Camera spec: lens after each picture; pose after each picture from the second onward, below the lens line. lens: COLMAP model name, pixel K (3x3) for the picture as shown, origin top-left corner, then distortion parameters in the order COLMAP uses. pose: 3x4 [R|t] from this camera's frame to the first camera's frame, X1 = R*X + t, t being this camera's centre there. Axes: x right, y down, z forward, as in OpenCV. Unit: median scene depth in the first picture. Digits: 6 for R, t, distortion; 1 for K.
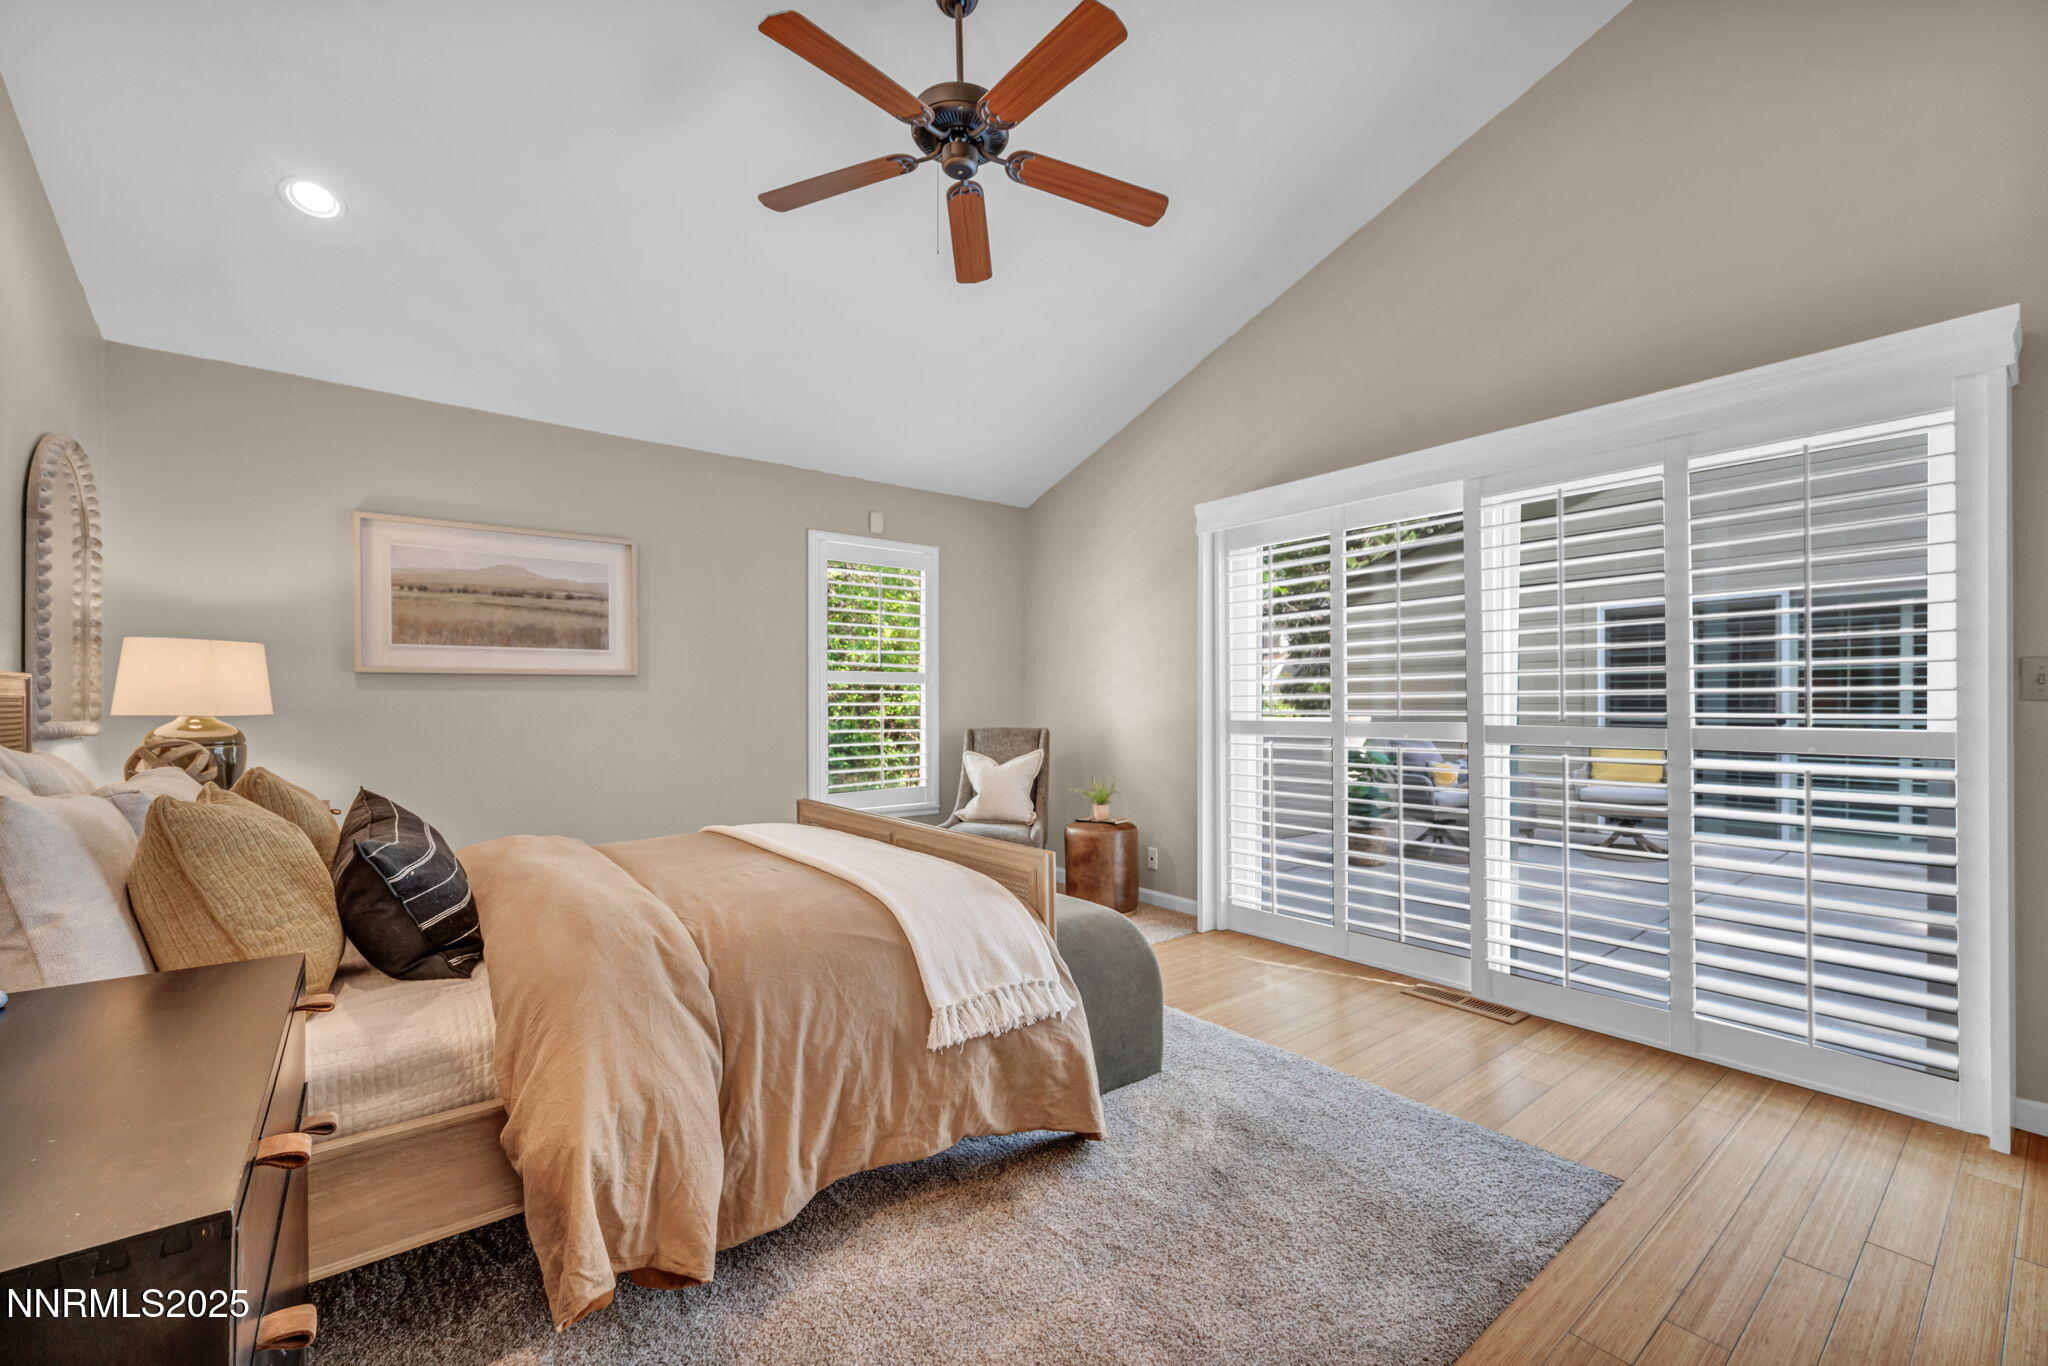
lens RADIAL K [[826.4, 0, 1063.8], [0, 826.4, 705.2], [0, 0, 1]] dist [0.001467, -0.000153]
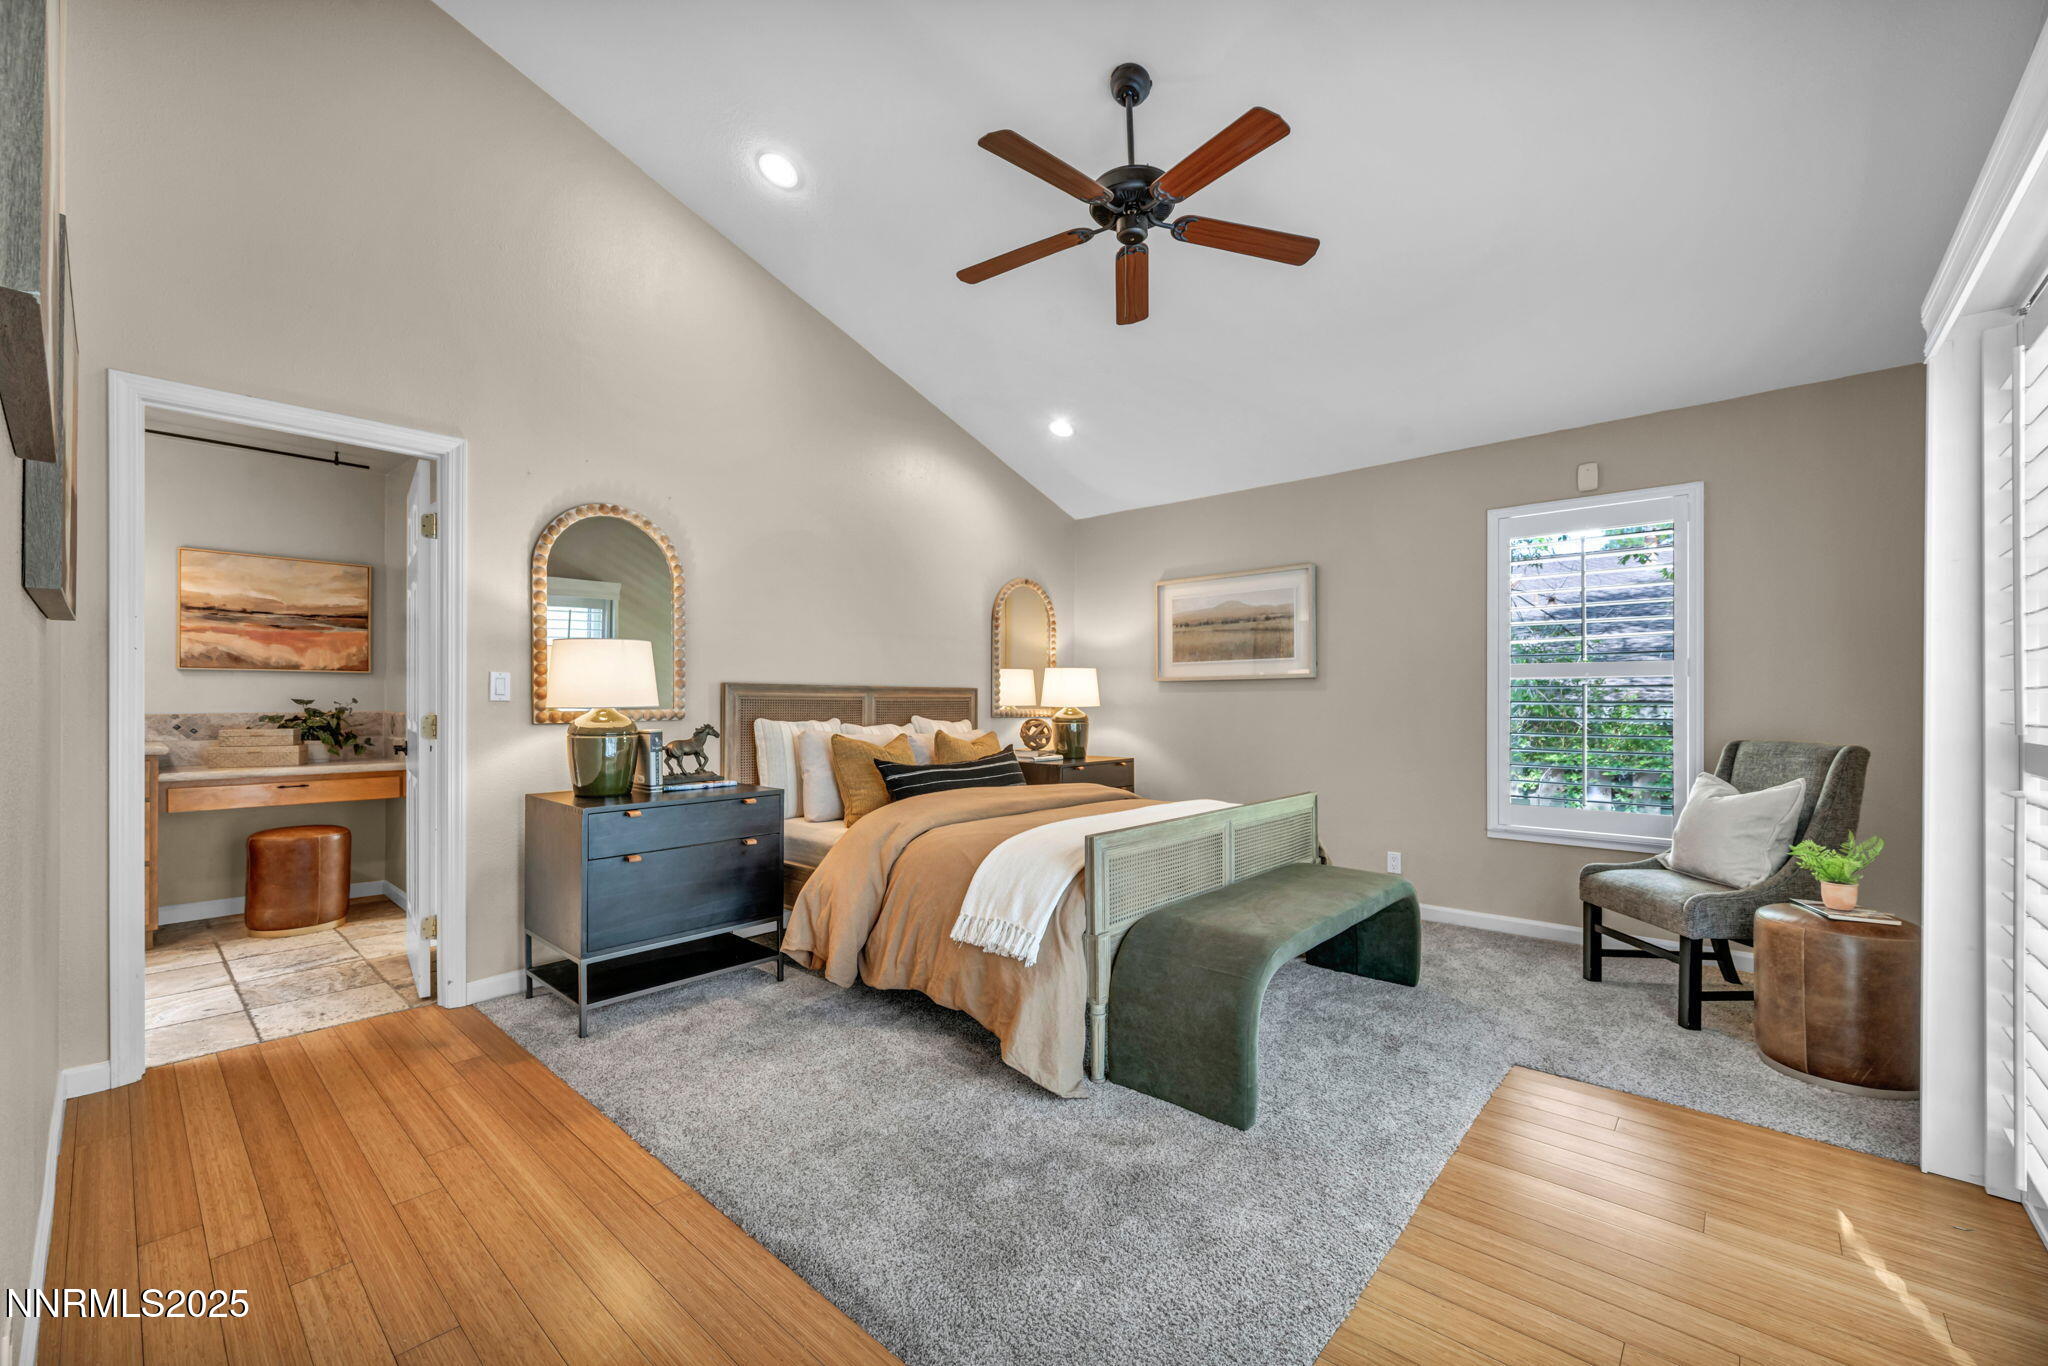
lens RADIAL K [[826.4, 0, 1005.3], [0, 826.4, 698.8], [0, 0, 1]] dist [0.001467, -0.000153]
pose [[0.148349, -0.000280, -0.988935, 0.651178], [-0.004848, 0.999988, -0.001010, -0.003045], [0.988923, 0.004944, 0.148346, 0.436886]]
